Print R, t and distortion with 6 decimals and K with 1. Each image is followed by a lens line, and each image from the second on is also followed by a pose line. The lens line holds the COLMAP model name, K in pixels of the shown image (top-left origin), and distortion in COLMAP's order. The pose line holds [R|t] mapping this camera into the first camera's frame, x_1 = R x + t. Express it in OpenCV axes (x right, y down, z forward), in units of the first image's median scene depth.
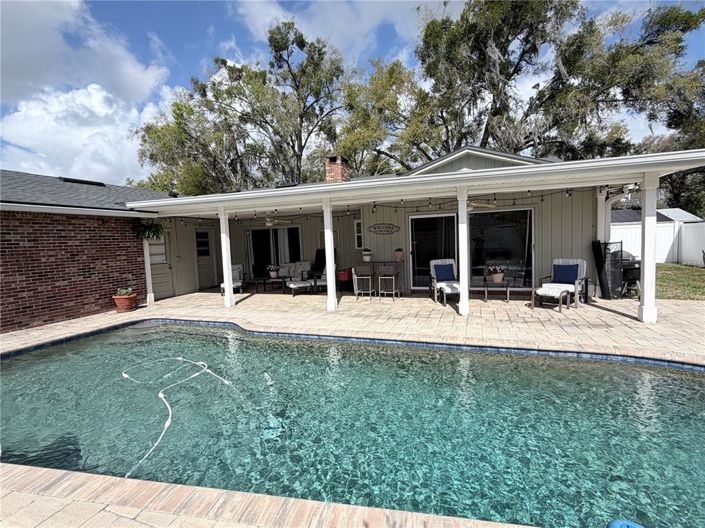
lens RADIAL K [[333.1, 0, 352.4], [0, 333.1, 264.6], [0, 0, 1]] dist [0.000033, 0.000164]
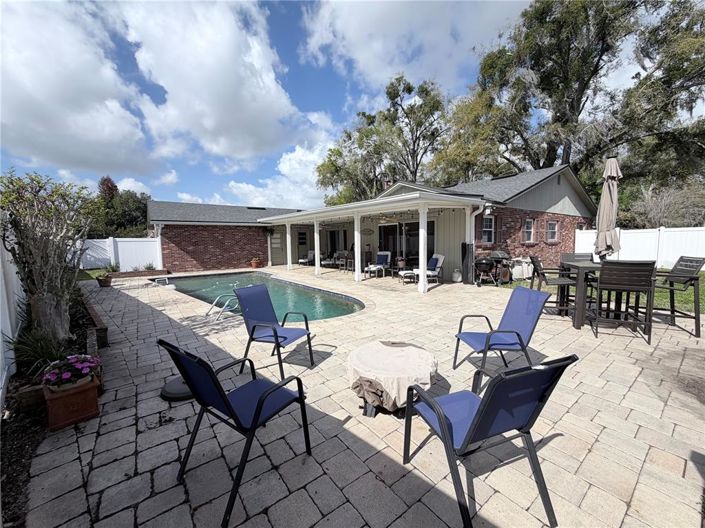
lens RADIAL K [[281.4, 0, 353.5], [0, 281.4, 262.3], [0, 0, 1]] dist [-0.002023, -0.000117]
pose [[0.843838, 0.065276, -0.532612, 0.317883], [-0.051144, 0.997838, 0.041265, -0.004165], [0.534155, -0.007581, 0.845353, -0.087446]]
